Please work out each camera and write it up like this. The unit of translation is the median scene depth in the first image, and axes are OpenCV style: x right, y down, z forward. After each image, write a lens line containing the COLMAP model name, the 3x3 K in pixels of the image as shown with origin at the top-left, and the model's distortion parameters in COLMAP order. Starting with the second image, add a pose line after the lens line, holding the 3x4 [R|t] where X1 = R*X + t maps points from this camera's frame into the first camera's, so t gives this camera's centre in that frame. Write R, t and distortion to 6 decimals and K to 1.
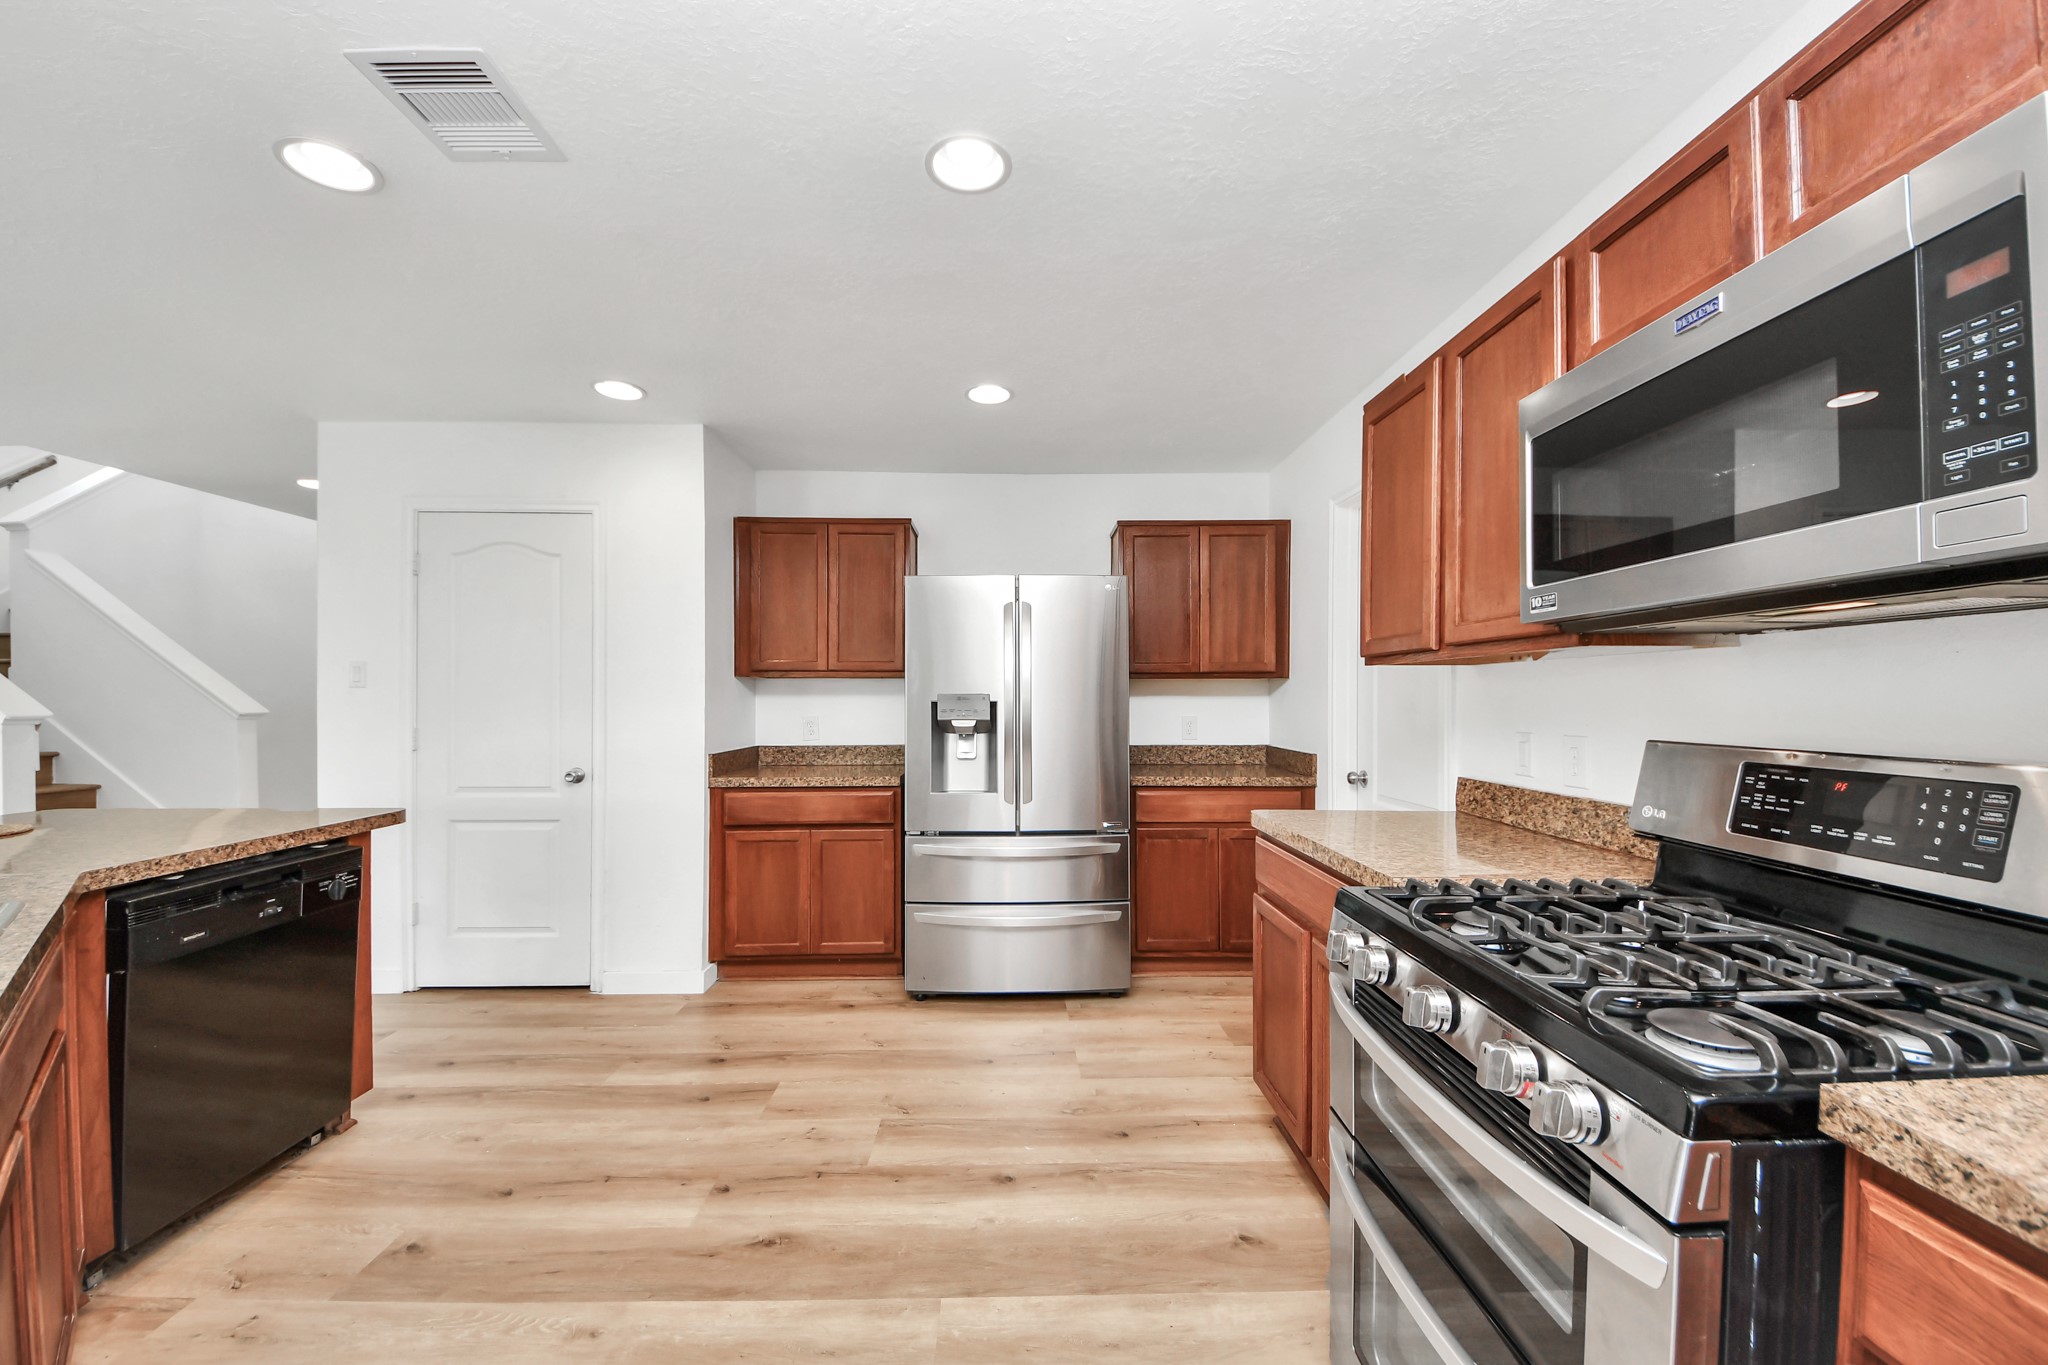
lens RADIAL K [[763.8, 0, 984.4], [0, 763.8, 693.1], [0, 0, 1]] dist [-0.002354, -0.007734]
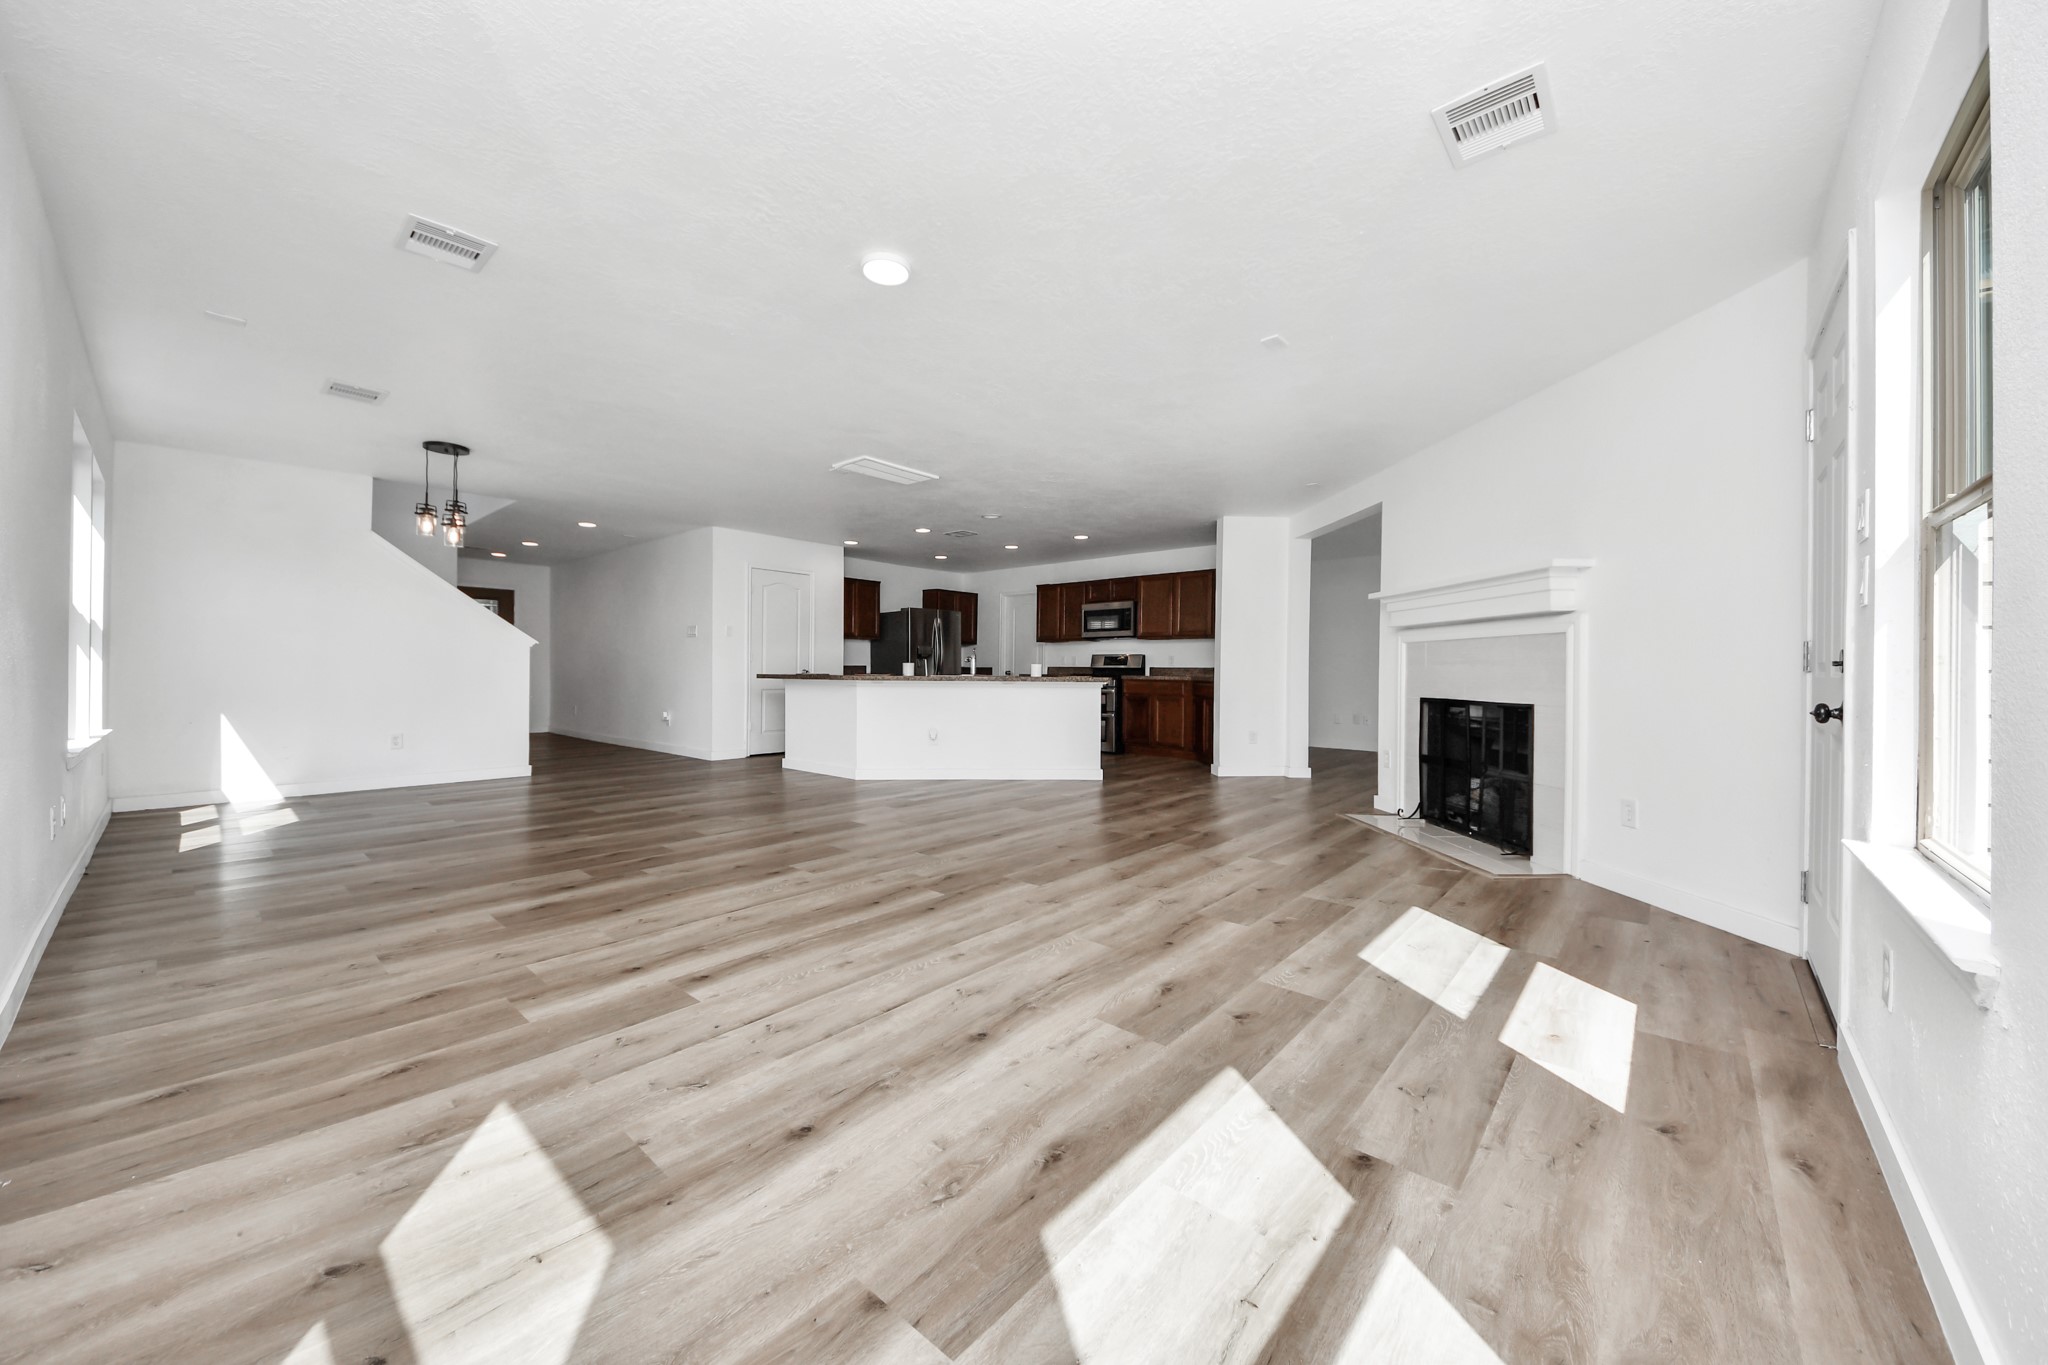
lens RADIAL K [[758.7, 0, 1036.5], [0, 758.7, 677.3], [0, 0, 1]] dist [-0.002253, -0.000163]
pose [[0.614028, 0.004400, 0.789272, -3.426976], [-0.013560, 0.999896, 0.004975, 0.167136], [-0.789168, -0.013758, 0.614024, -1.998109]]
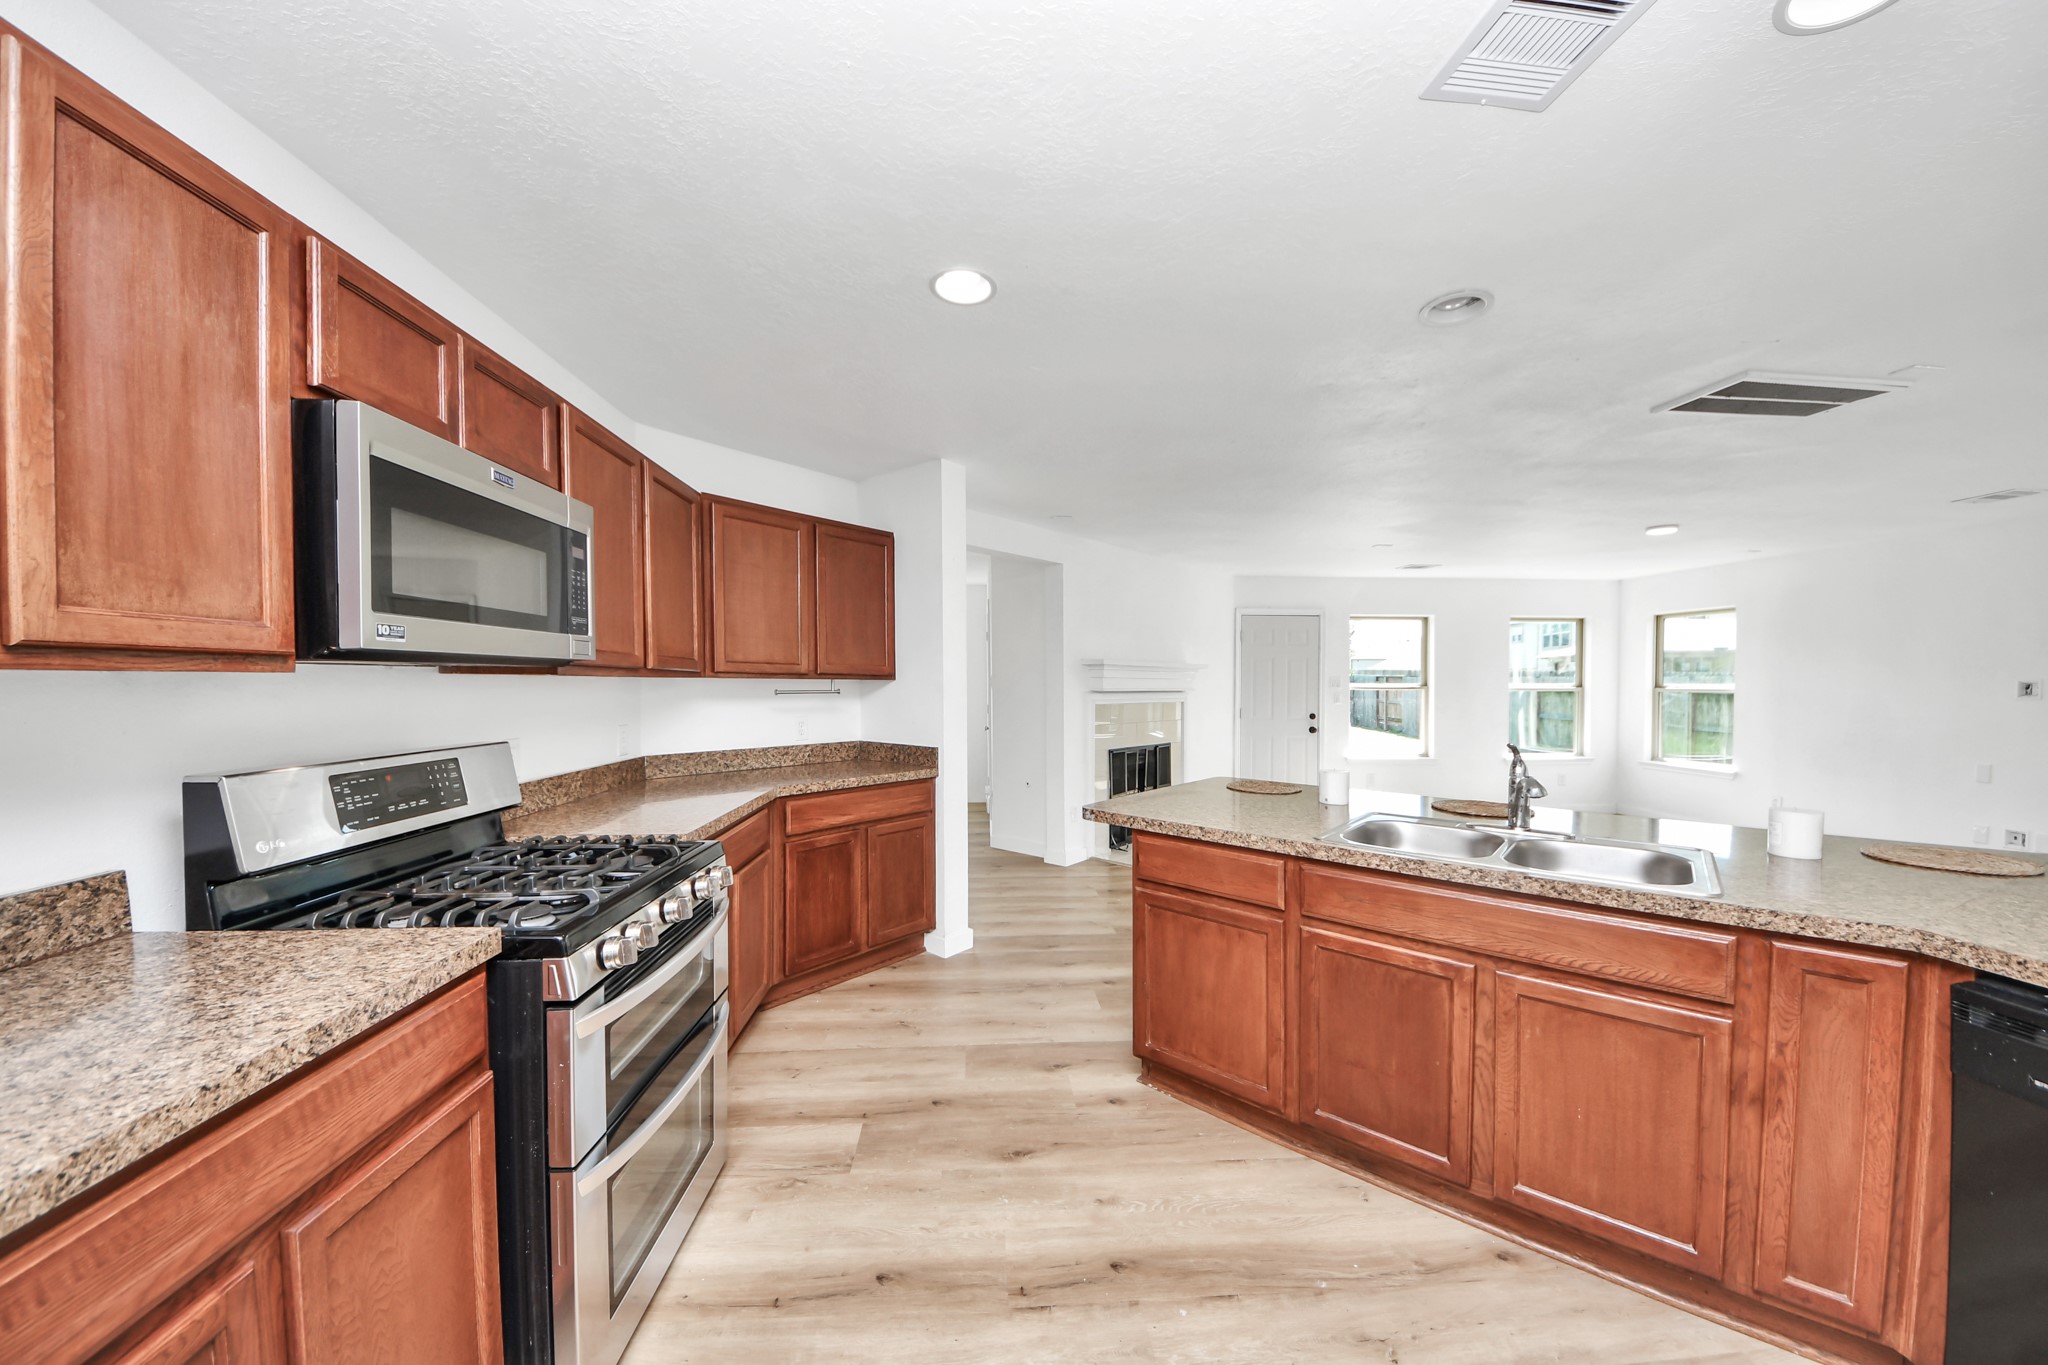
lens RADIAL K [[758.7, 0, 1036.5], [0, 758.7, 677.3], [0, 0, 1]] dist [-0.002253, -0.000163]
pose [[-0.992807, 0.005297, -0.119608, 0.011450], [0.006458, 0.999936, -0.009324, -0.029519], [0.119551, -0.010029, -0.992777, 1.401102]]
